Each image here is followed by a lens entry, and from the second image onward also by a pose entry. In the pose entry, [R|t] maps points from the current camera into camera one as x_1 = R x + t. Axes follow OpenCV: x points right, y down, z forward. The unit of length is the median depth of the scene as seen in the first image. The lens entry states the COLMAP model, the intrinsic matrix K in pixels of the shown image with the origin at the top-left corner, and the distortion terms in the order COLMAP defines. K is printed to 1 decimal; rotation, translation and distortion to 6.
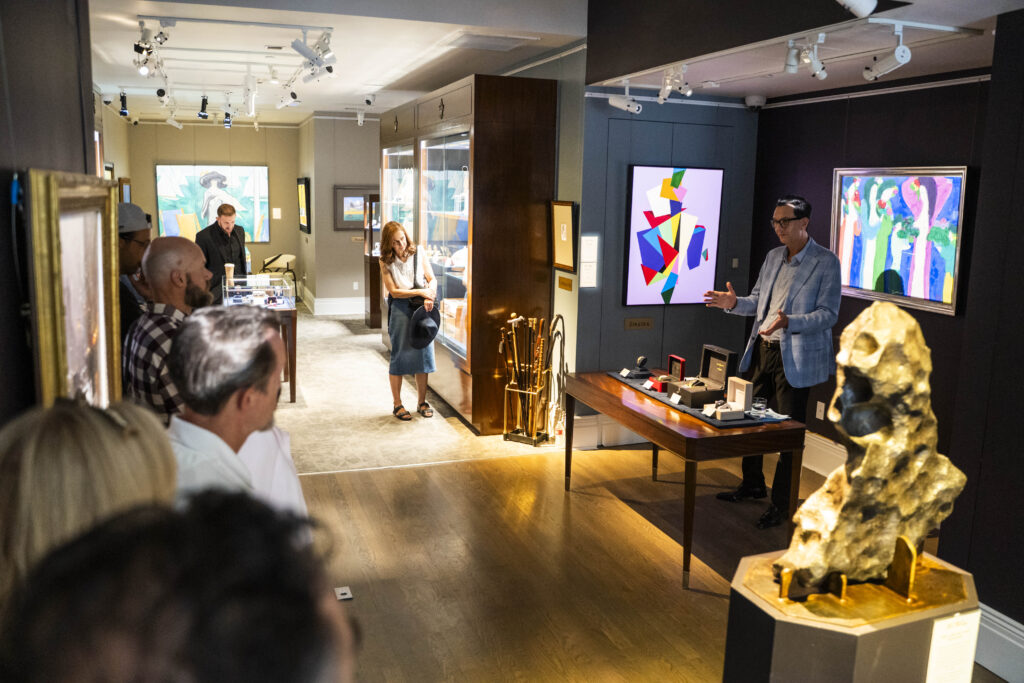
lens RADIAL K [[855.5, 0, 513.0], [0, 855.5, 338.0], [0, 0, 1]] dist [-0.006911, -0.001316]
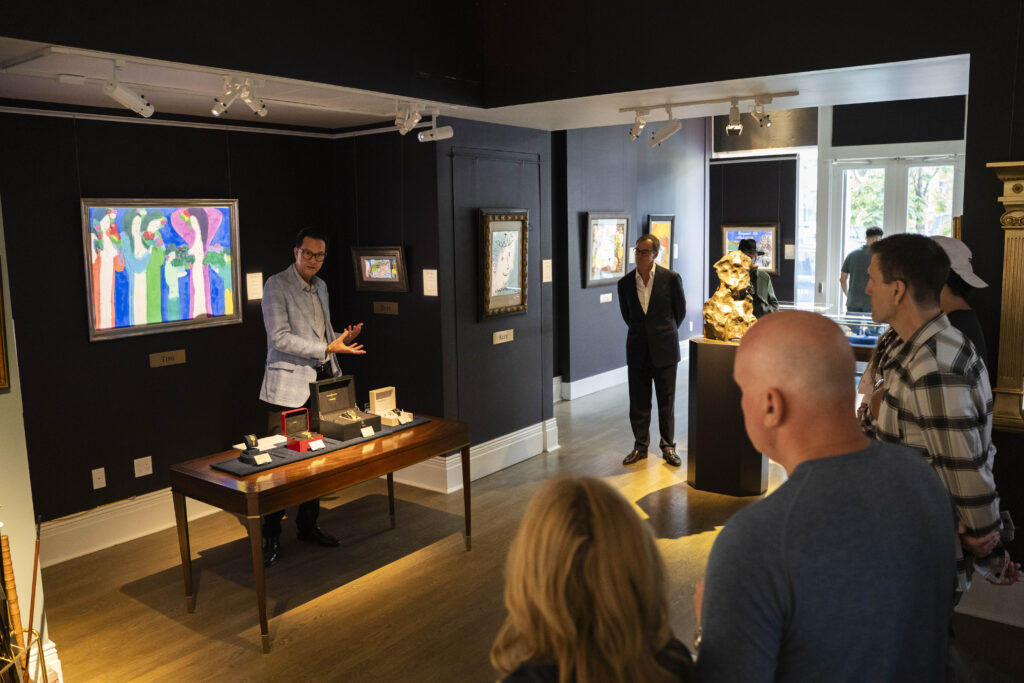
lens RADIAL K [[828.6, 0, 512.4], [0, 828.6, 340.4], [0, 0, 1]] dist [-0.002594, -0.002269]
pose [[-0.535772, -0.135276, 0.833456, -0.627043], [0.155837, 0.954283, 0.255064, -0.226962], [-0.829857, 0.266540, -0.490198, 1.191033]]
